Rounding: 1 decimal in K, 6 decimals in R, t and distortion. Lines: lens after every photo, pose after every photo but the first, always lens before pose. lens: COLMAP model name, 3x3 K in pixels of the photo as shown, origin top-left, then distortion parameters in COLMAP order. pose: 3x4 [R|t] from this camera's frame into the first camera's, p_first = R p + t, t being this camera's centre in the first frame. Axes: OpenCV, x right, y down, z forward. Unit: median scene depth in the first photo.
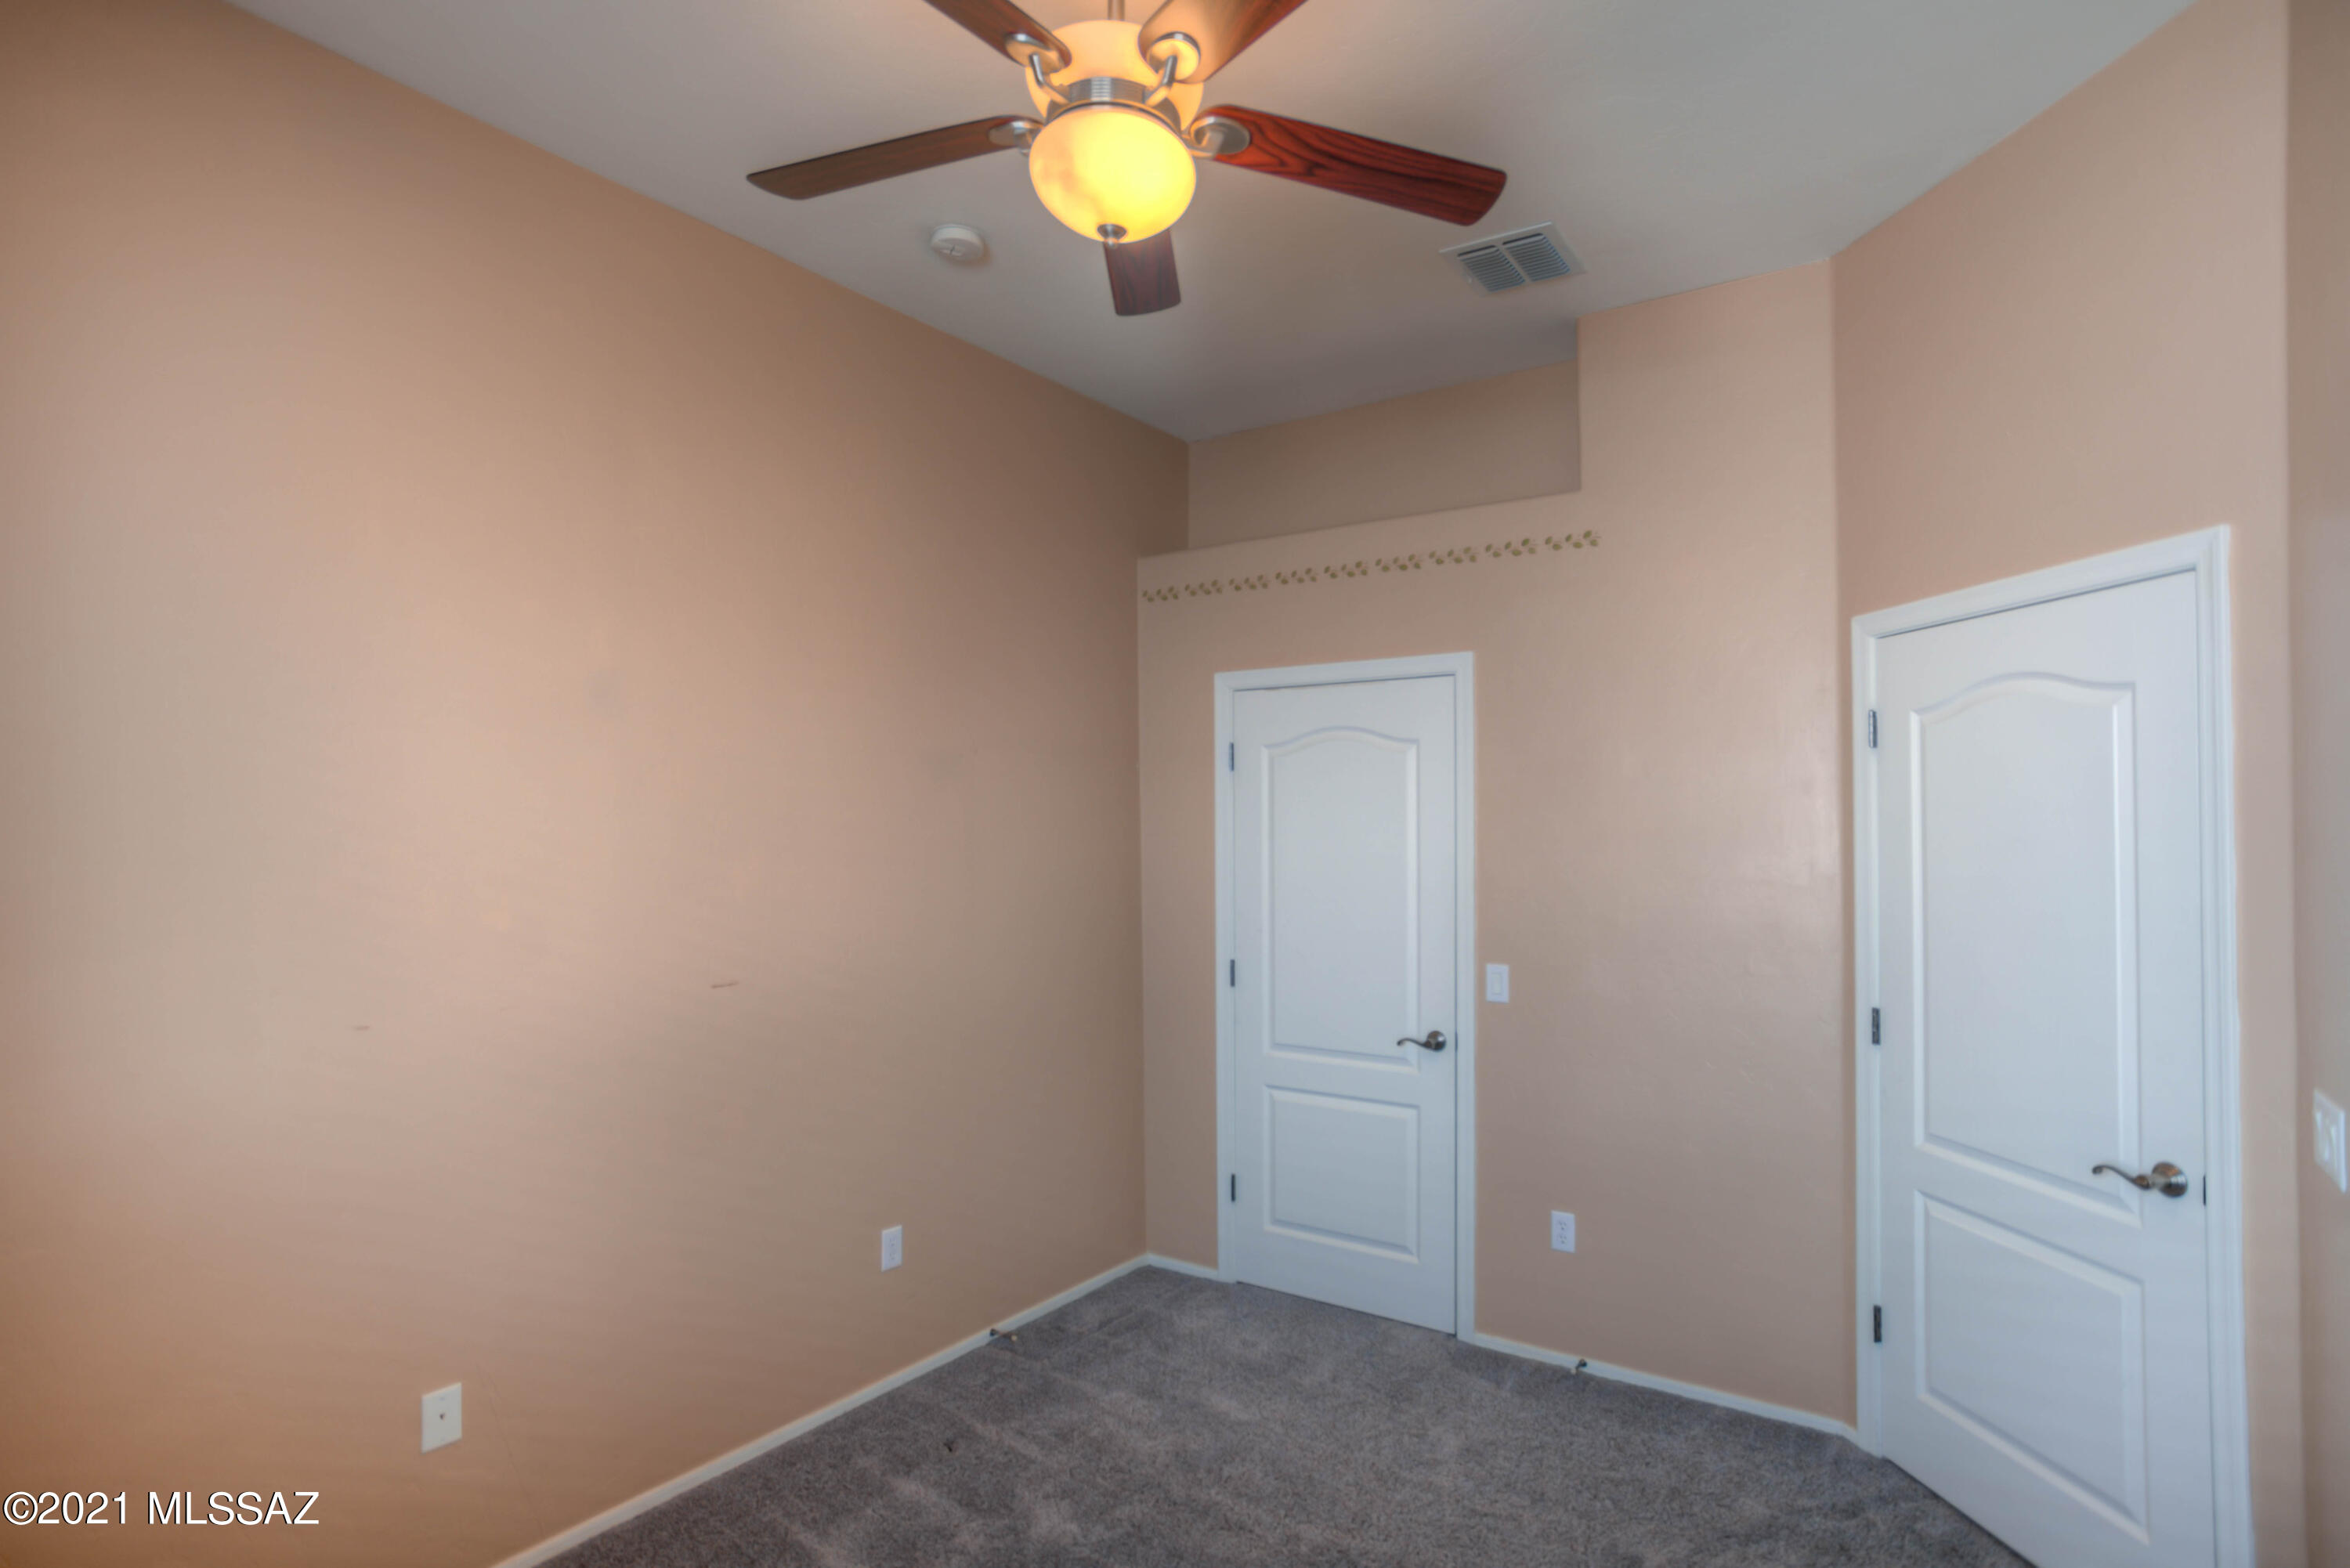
lens RADIAL K [[1167.7, 0, 1158.9], [0, 1167.7, 808.9], [0, 0, 1]] dist [-0.051094, 0.034504]
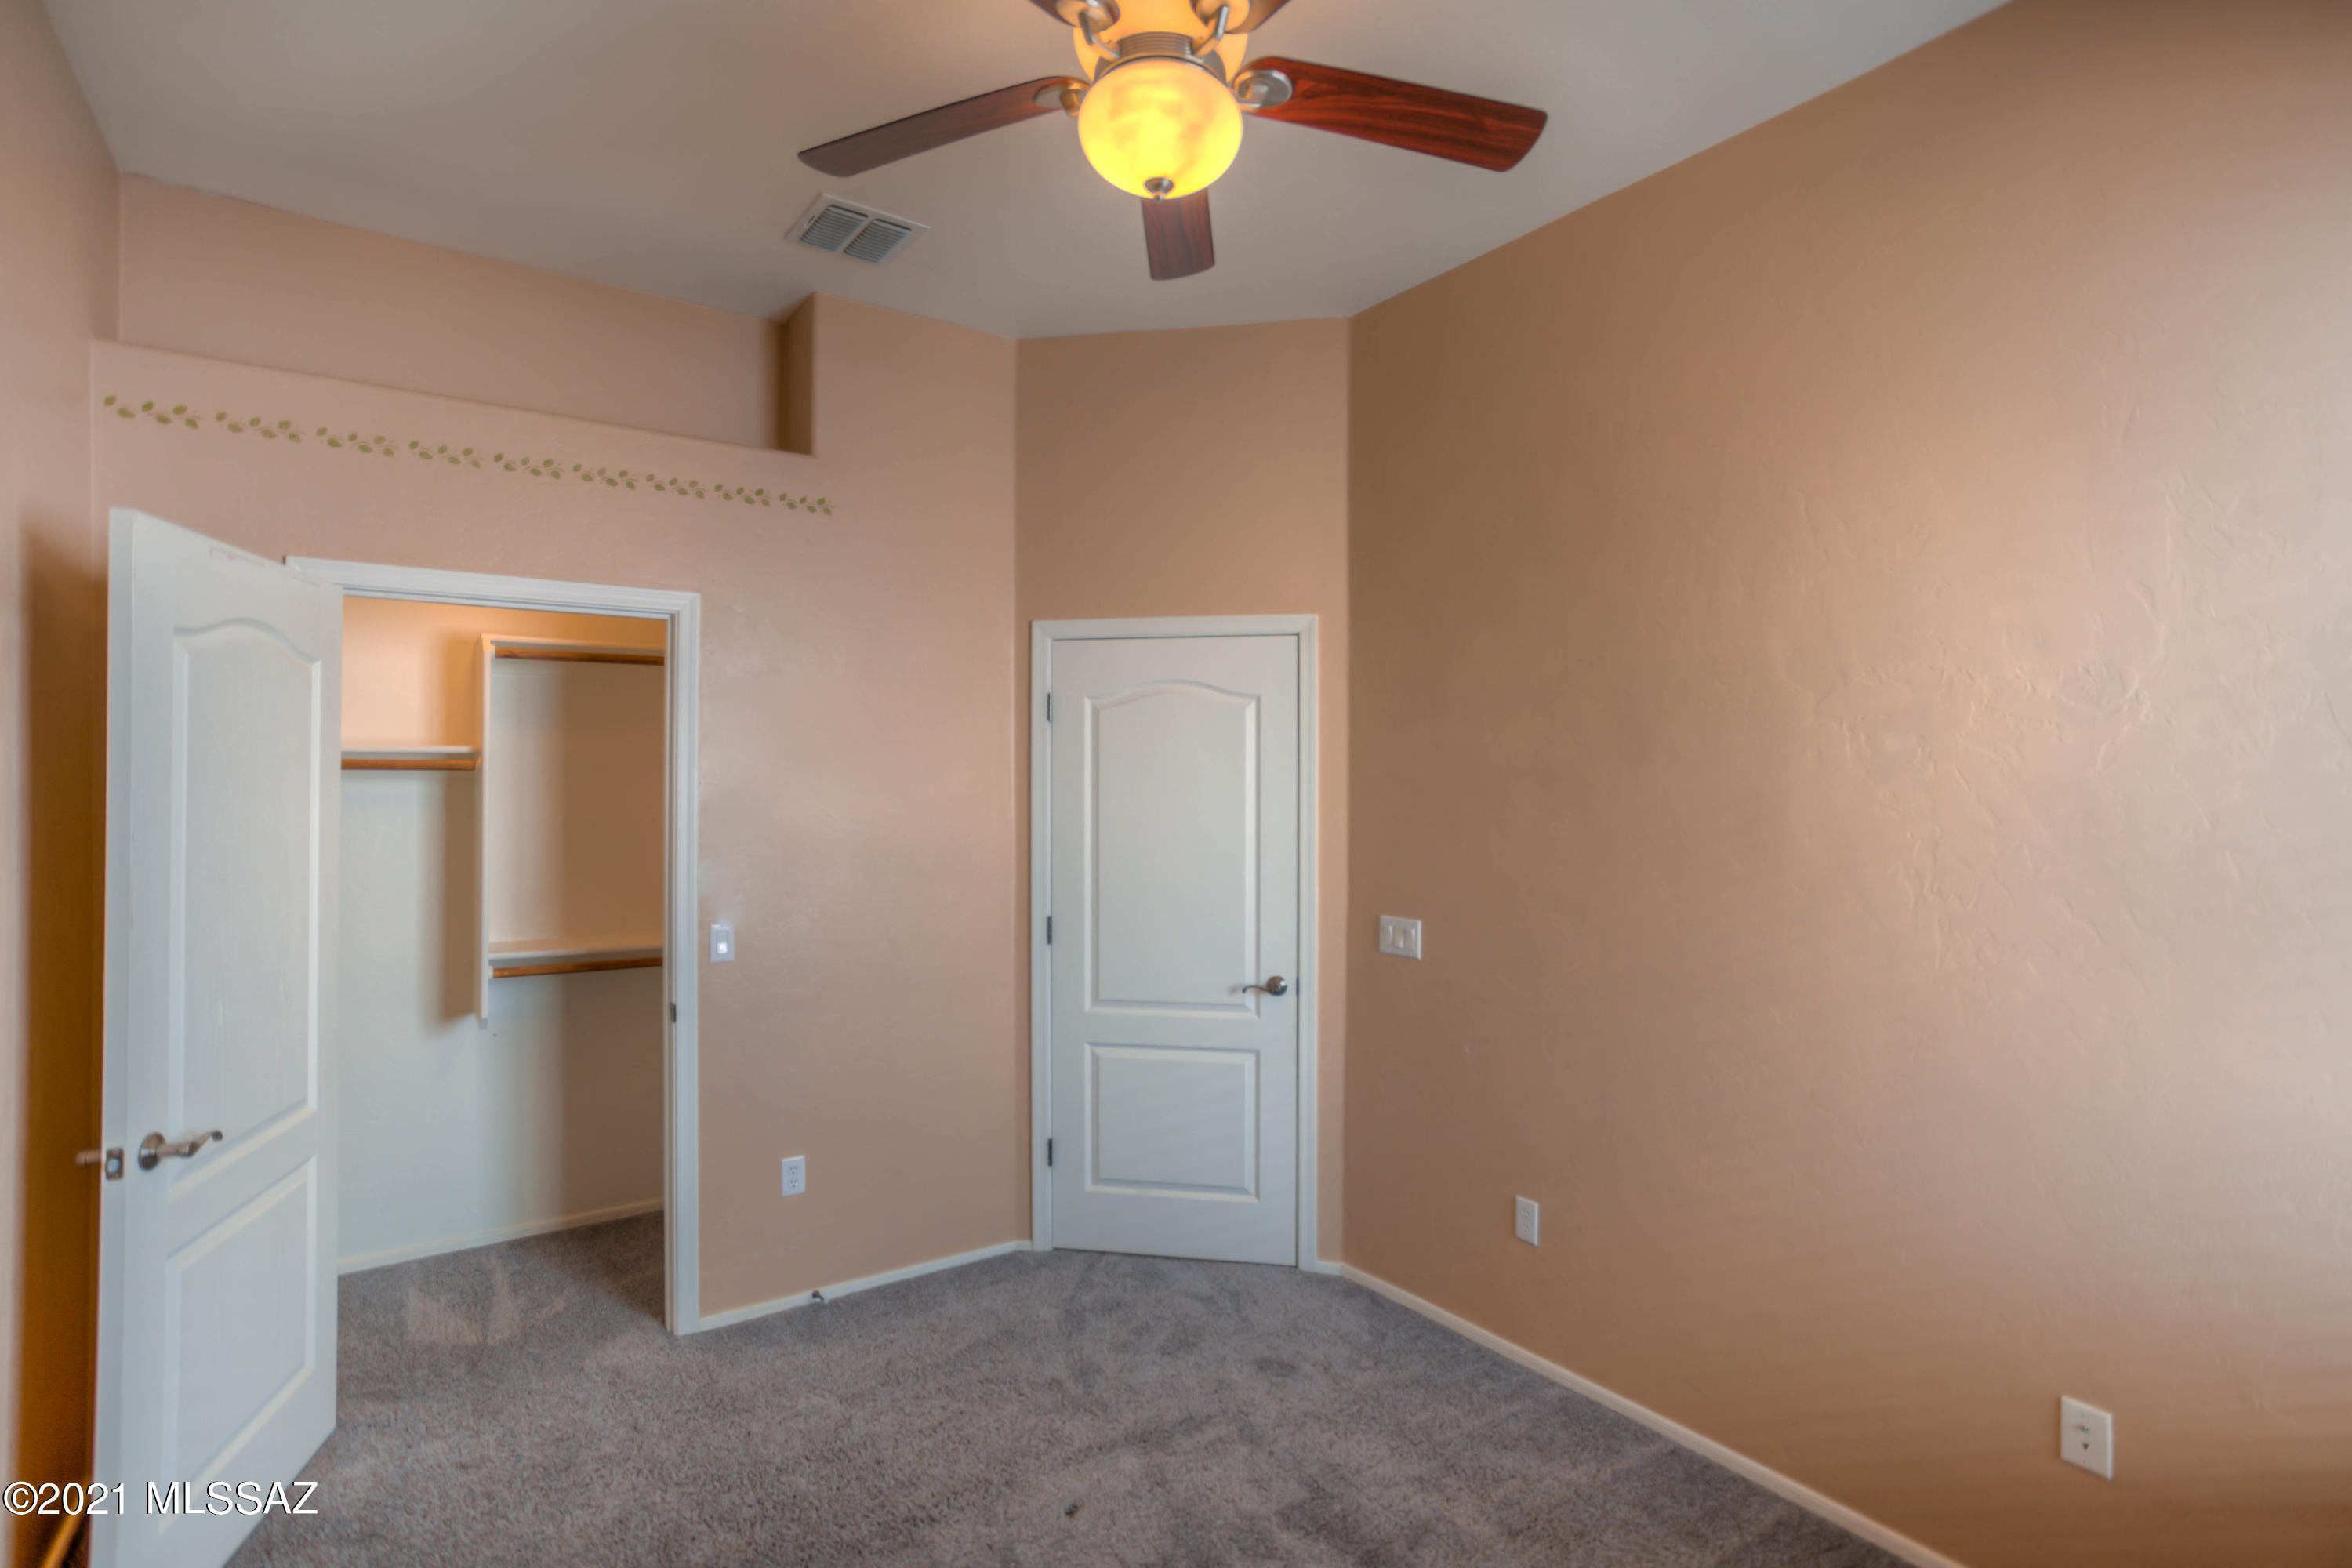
lens RADIAL K [[1146.1, 0, 1177.0], [0, 1146.1, 773.4], [0, 0, 1]] dist [-0.051584, 0.033289]
pose [[0.341977, 0.004150, 0.939699, -0.566809], [-0.015877, 0.999873, 0.001363, 0.002264], [-0.939574, -0.015386, 0.342000, 0.402493]]
